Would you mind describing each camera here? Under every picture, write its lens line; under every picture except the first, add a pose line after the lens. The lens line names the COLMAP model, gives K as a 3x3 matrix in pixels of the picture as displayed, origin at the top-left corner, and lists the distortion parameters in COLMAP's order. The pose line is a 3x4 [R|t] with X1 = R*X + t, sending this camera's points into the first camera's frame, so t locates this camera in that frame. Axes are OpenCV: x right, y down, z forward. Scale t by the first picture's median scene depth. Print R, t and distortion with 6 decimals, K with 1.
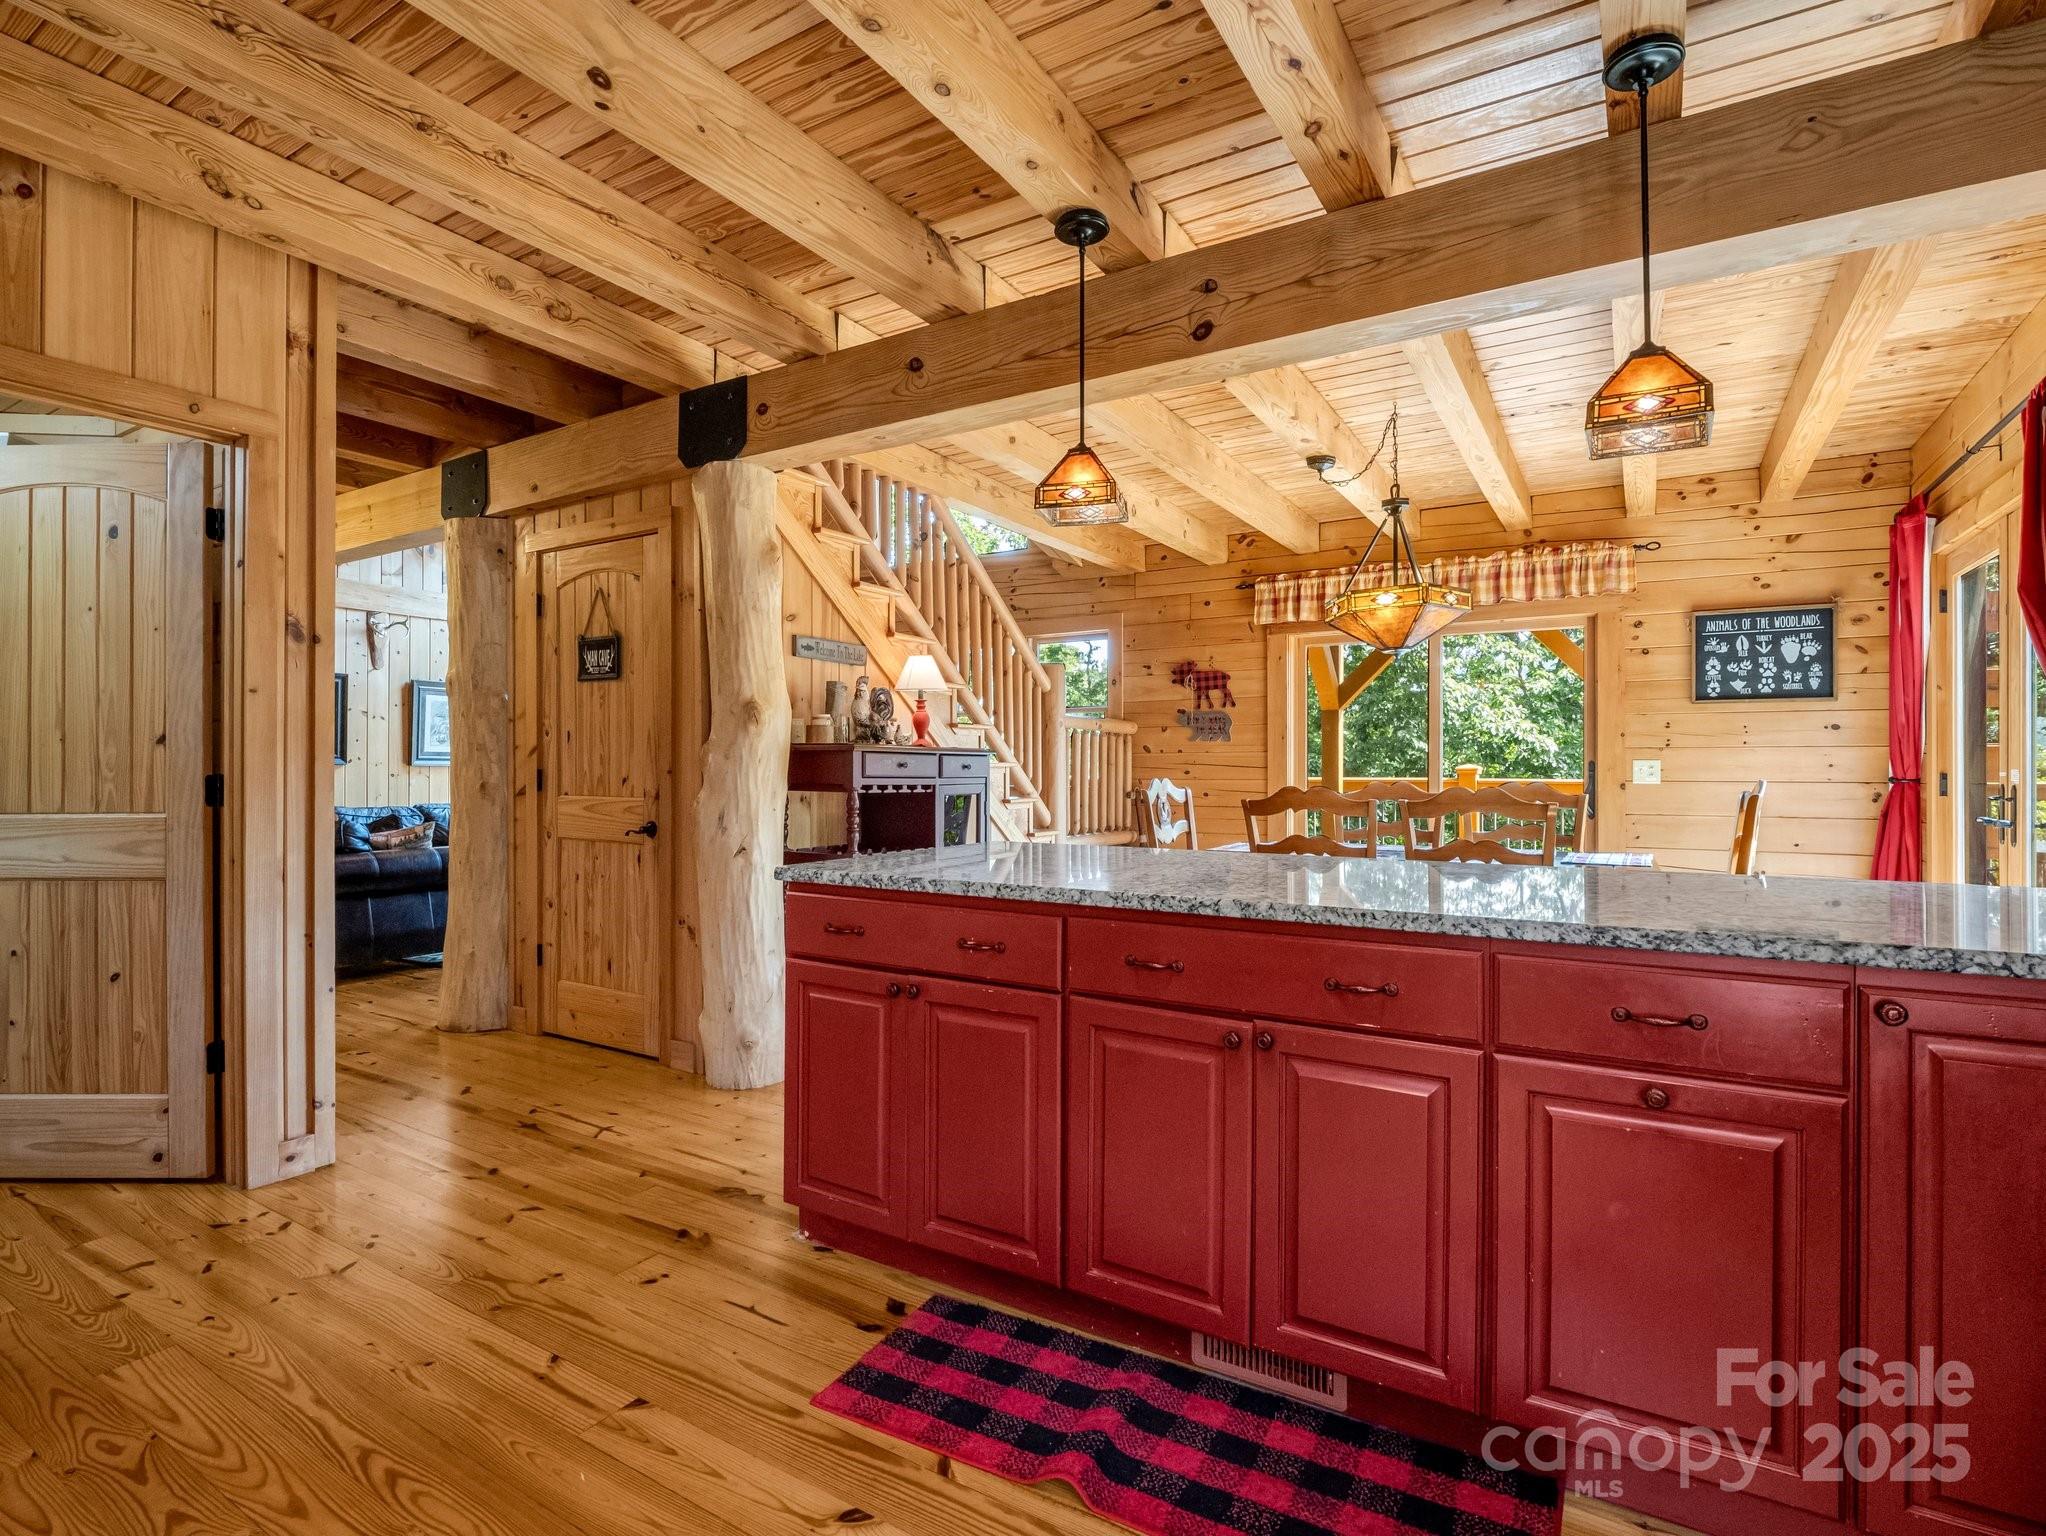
lens RADIAL K [[1009.7, 0, 1023.0], [0, 1009.7, 768.0], [0, 0, 1]] dist [-0.022160, 0.000053]
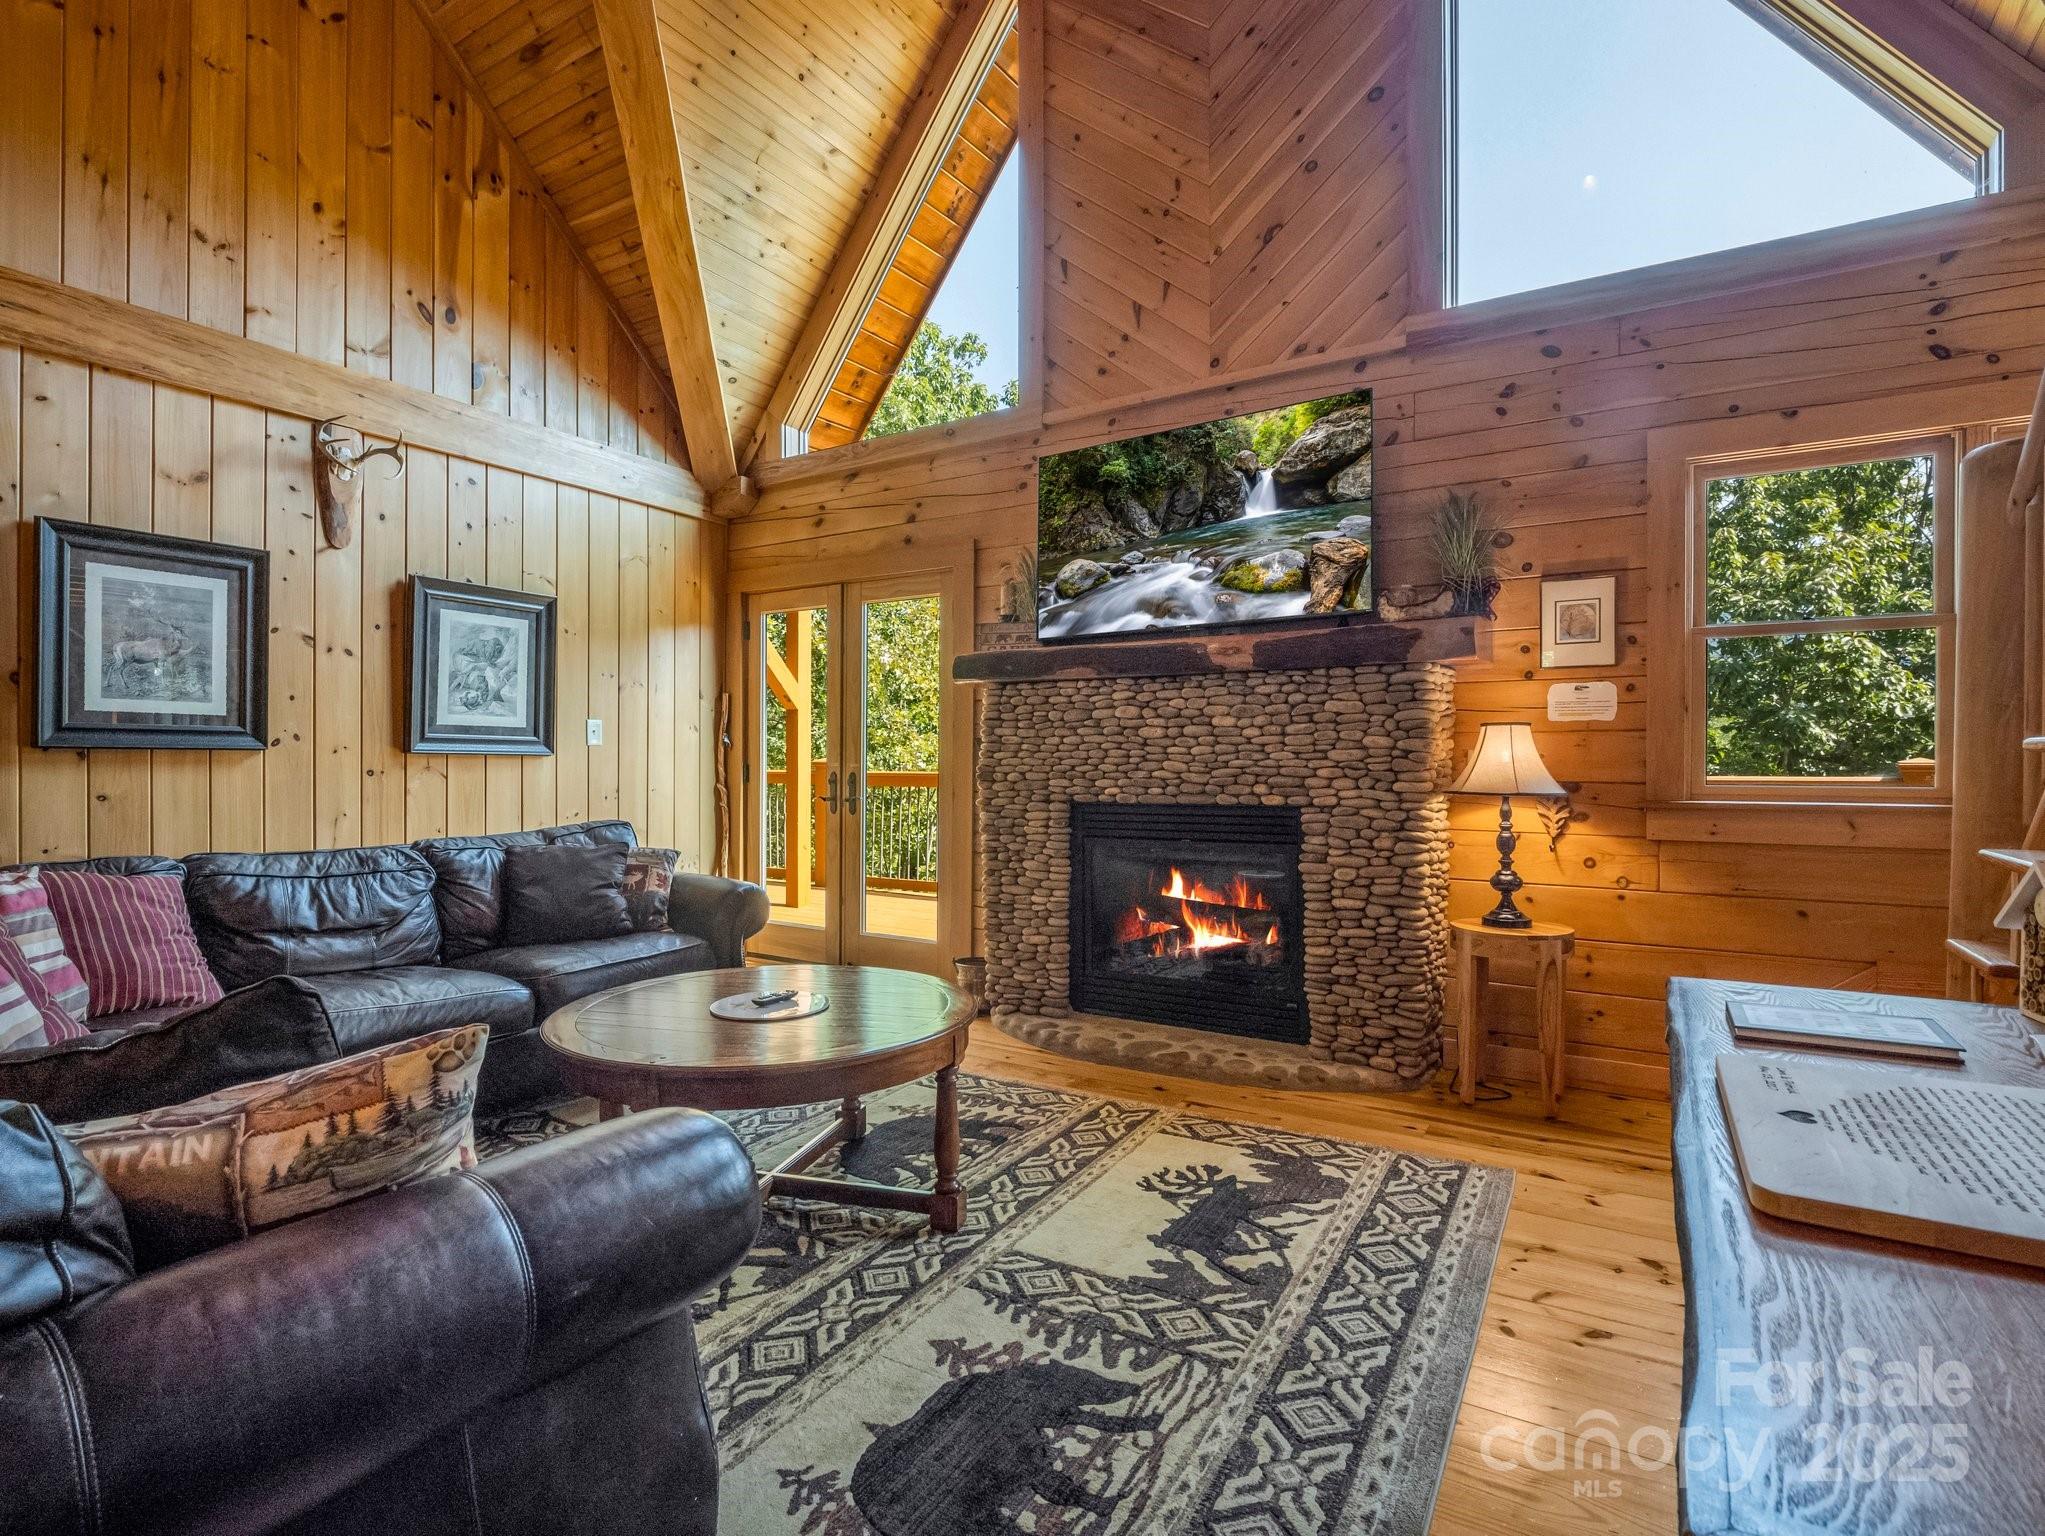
lens RADIAL K [[999.5, 0, 1022.5], [0, 999.5, 768.0], [0, 0, 1]] dist [-0.025103, 0.000740]
pose [[0.999983, -0.000320, -0.005892, -0.320945], [0.000369, 0.999965, 0.008300, 0.001132], [0.005890, -0.008302, 0.999948, 0.538503]]
